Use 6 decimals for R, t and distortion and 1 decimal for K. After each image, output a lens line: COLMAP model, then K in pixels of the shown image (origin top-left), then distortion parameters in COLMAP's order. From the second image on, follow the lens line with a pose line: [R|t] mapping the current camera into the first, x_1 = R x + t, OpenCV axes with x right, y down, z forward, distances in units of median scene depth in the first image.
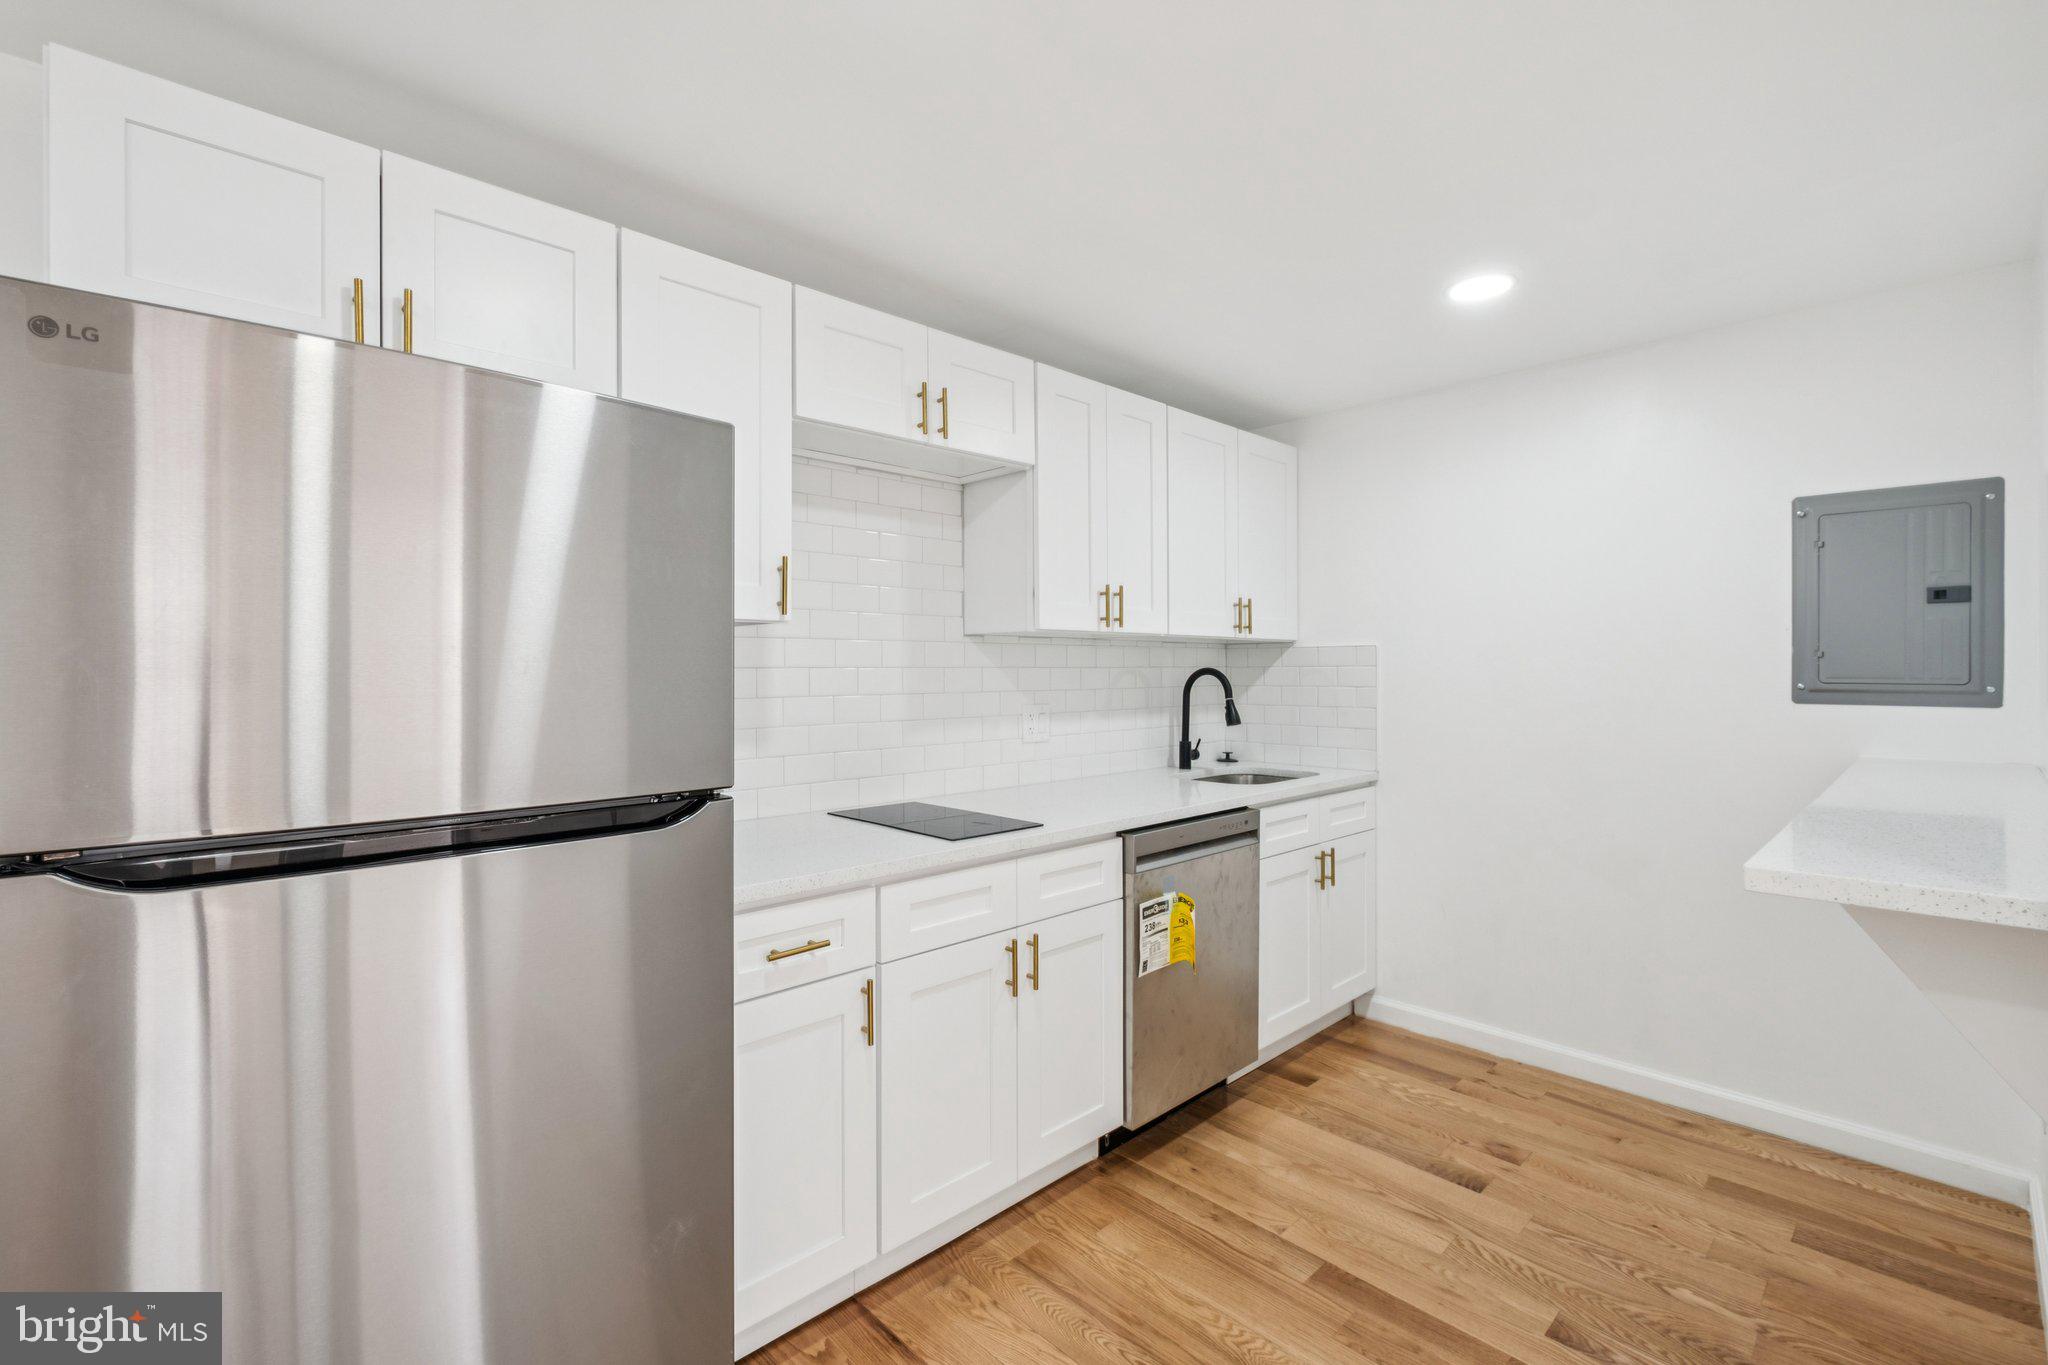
lens RADIAL K [[925.0, 0, 1008.7], [0, 925.0, 682.3], [0, 0, 1]] dist [-0.001719, -0.000466]
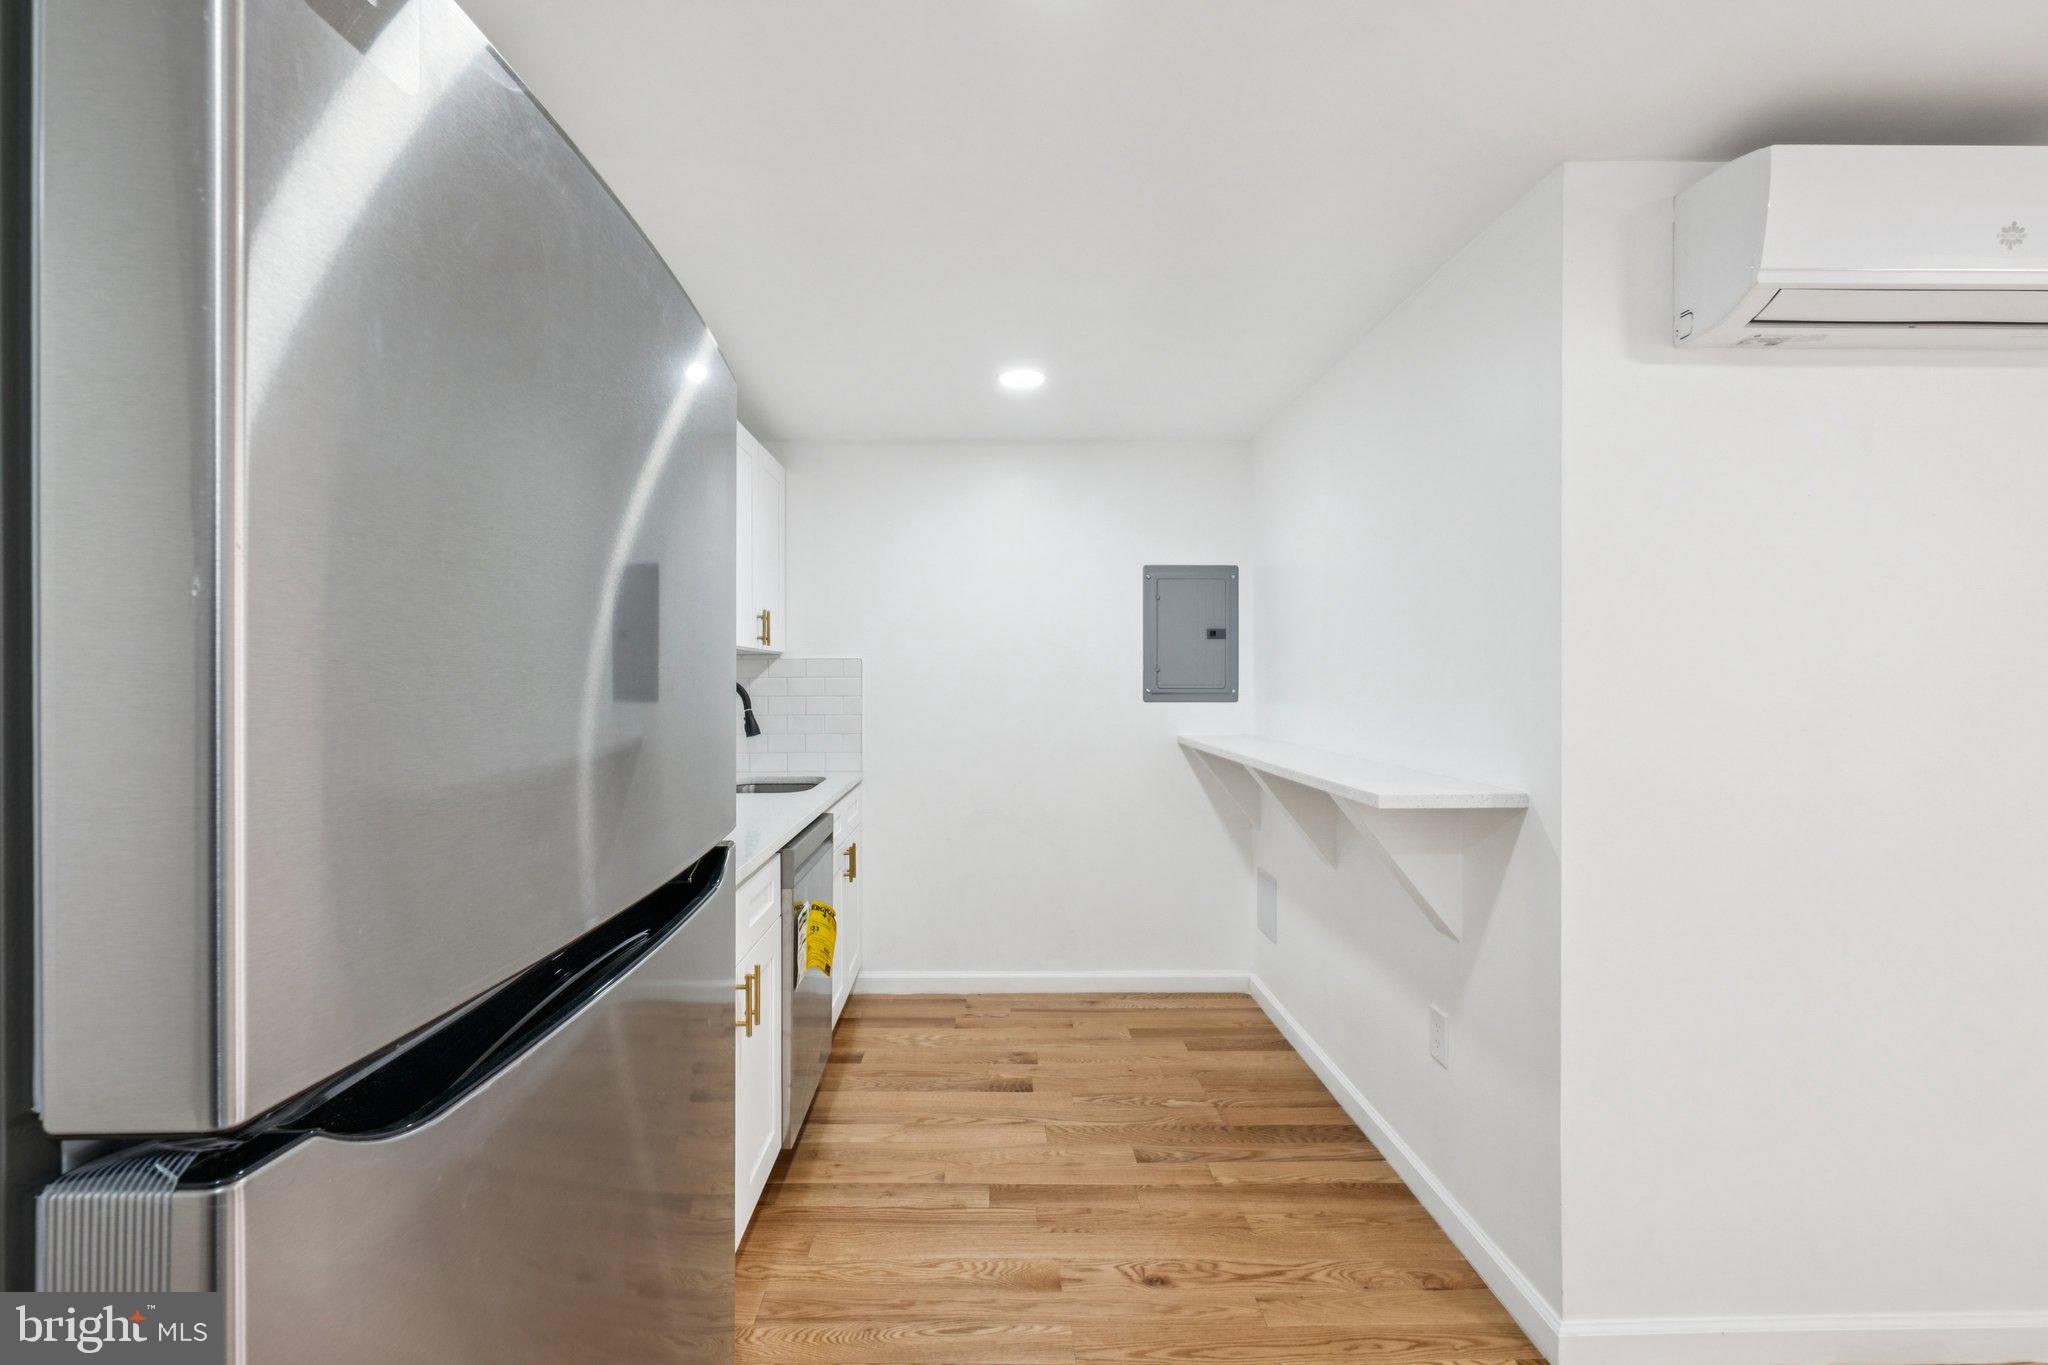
lens RADIAL K [[925.0, 0, 1008.7], [0, 925.0, 682.3], [0, 0, 1]] dist [-0.001719, -0.000466]
pose [[0.670033, -0.005876, 0.742308, -0.448907], [0.012797, 0.999912, -0.003636, -0.006679], [-0.742221, 0.011936, 0.670049, 0.163519]]
